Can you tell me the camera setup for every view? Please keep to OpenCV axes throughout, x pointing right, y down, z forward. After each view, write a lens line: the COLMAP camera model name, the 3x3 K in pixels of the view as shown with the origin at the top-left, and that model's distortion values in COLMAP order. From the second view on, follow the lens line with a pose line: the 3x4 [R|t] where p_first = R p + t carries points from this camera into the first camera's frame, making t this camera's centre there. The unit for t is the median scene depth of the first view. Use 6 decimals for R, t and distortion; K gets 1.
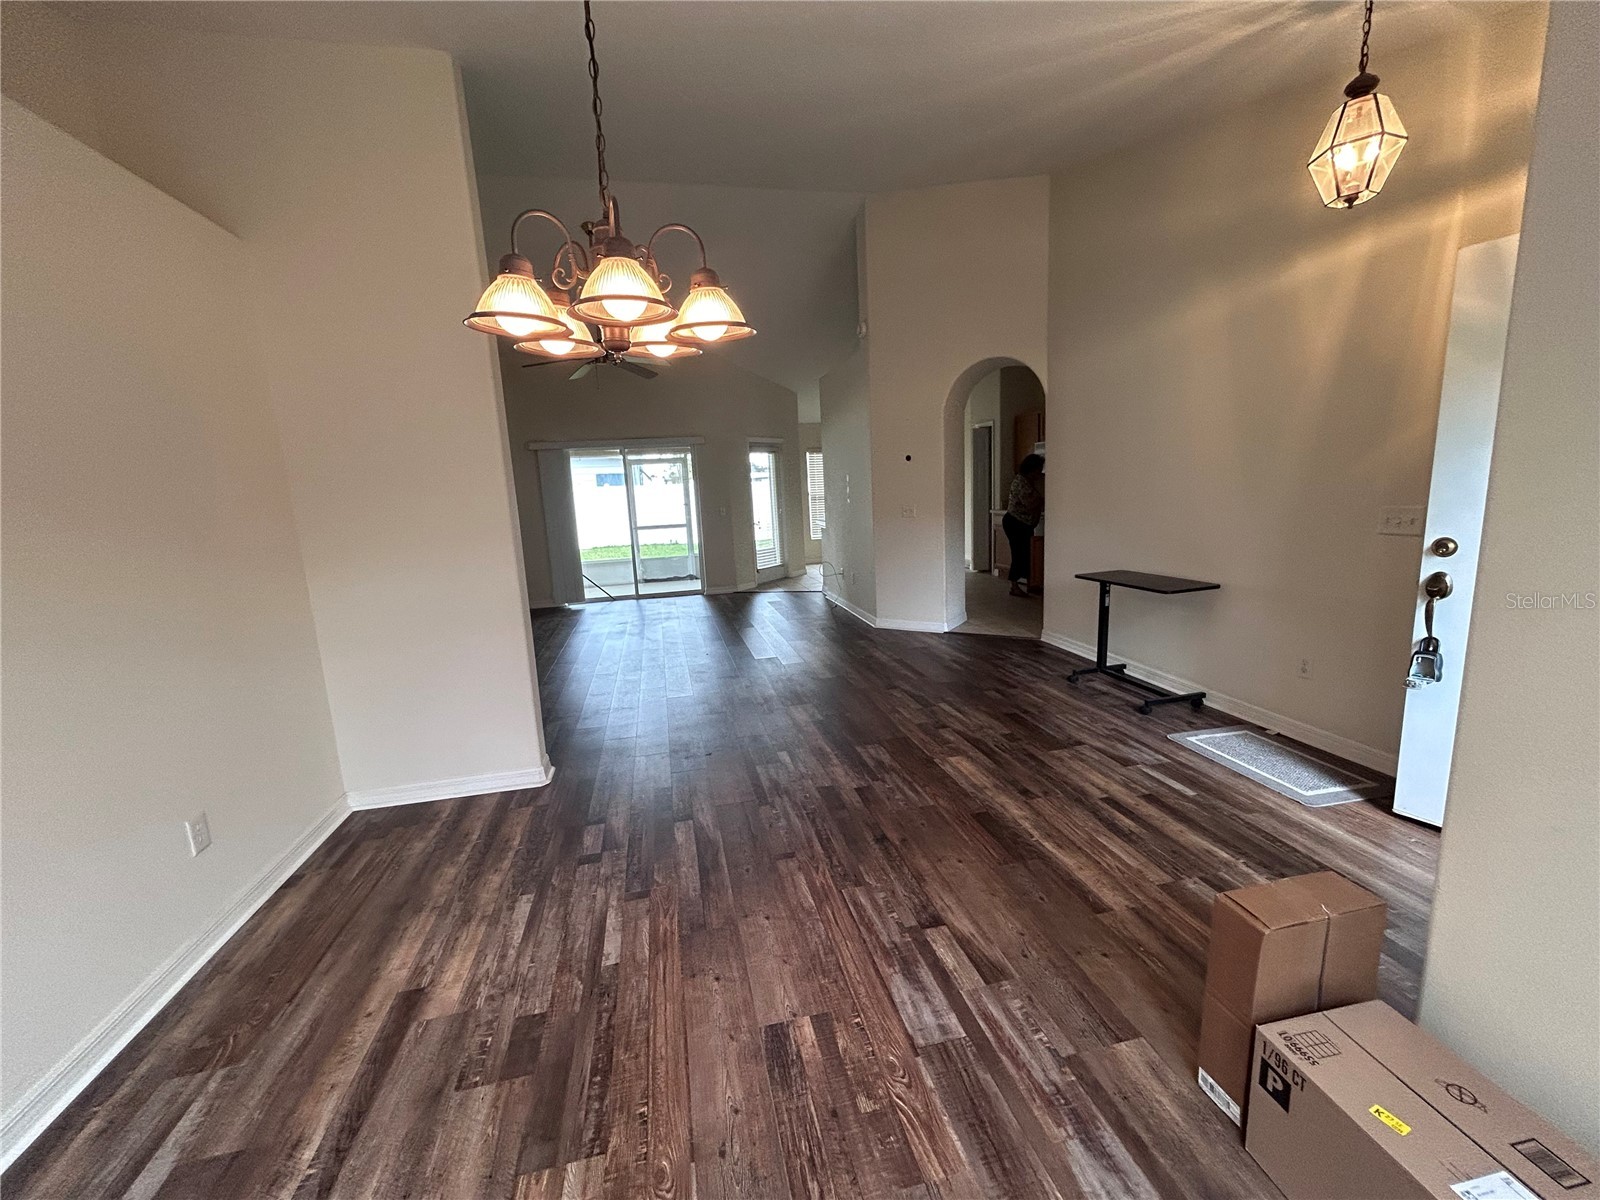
lens RADIAL K [[644.9, 0, 798.1], [0, 644.9, 601.8], [0, 0, 1]] dist [-0.000614, 0.000636]
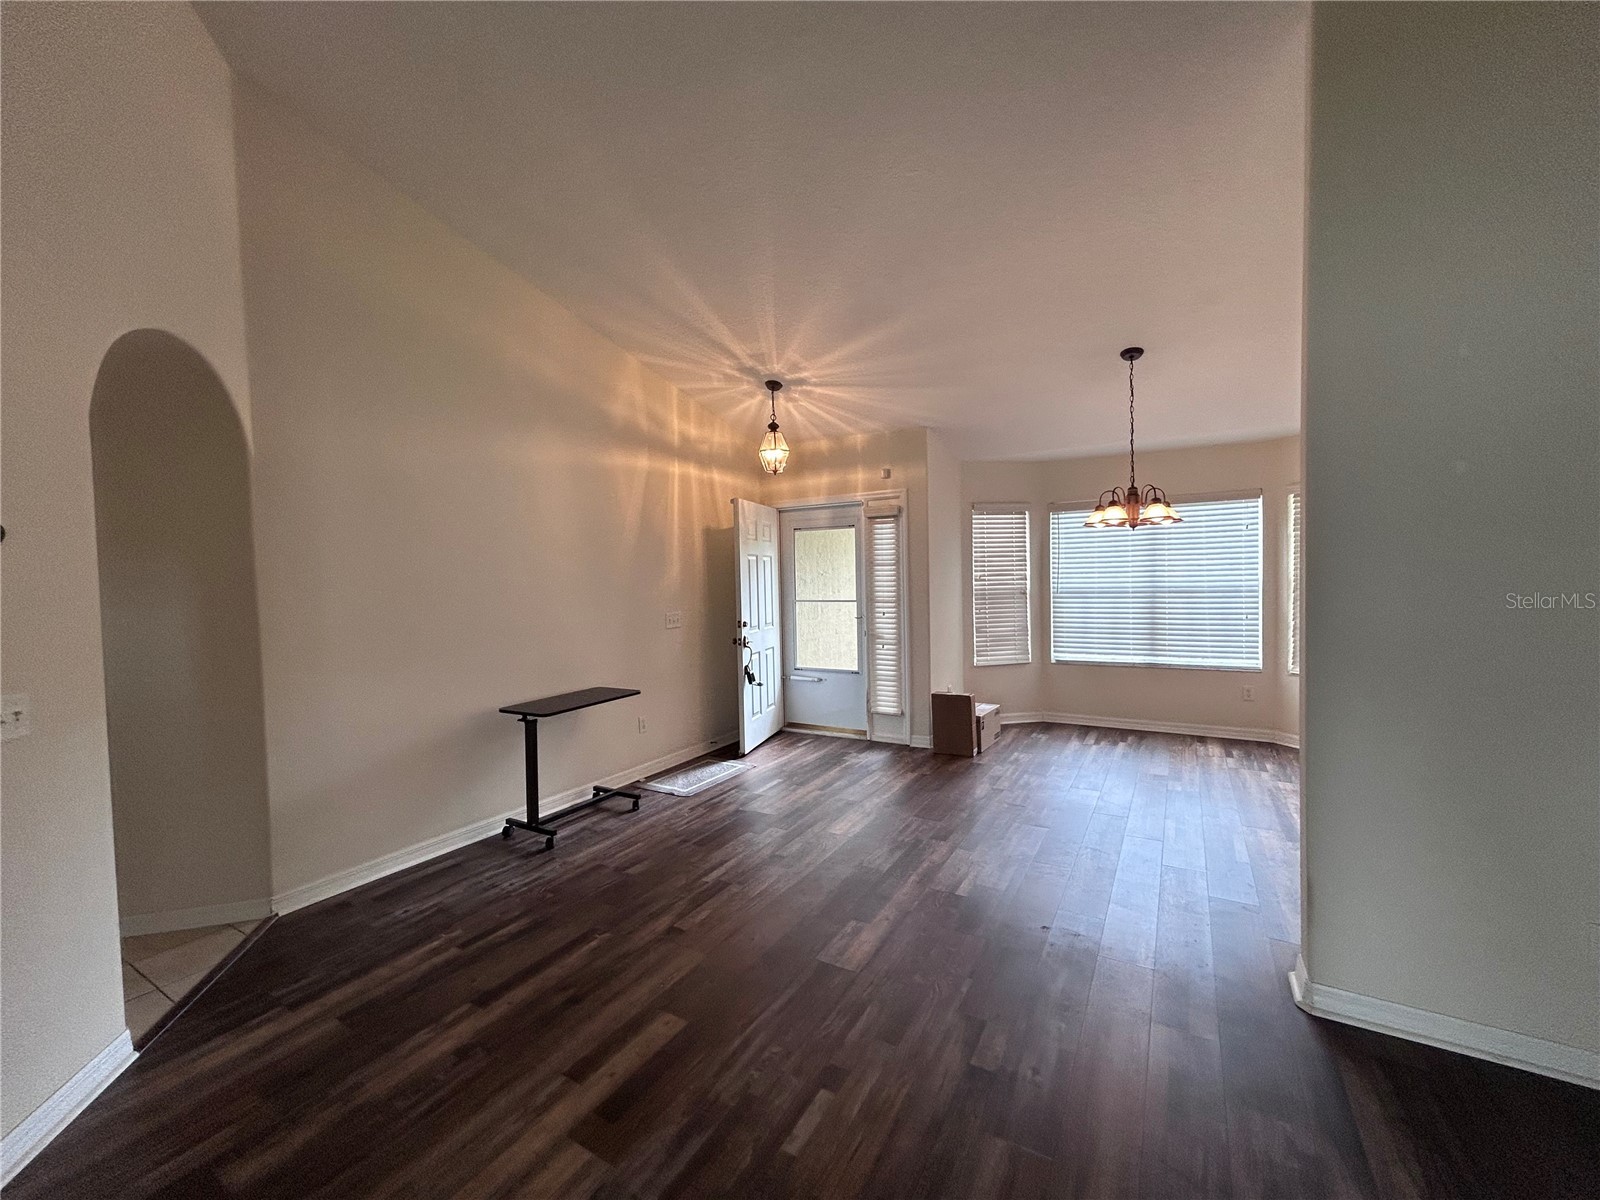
lens RADIAL K [[644.9, 0, 808.0], [0, 644.9, 599.8], [0, 0, 1]] dist [-0.000614, 0.000636]
pose [[-0.732816, 0.043240, 0.679052, -0.552795], [0.180505, 0.974576, 0.132739, -0.339257], [-0.656048, 0.219845, -0.721990, 1.969140]]
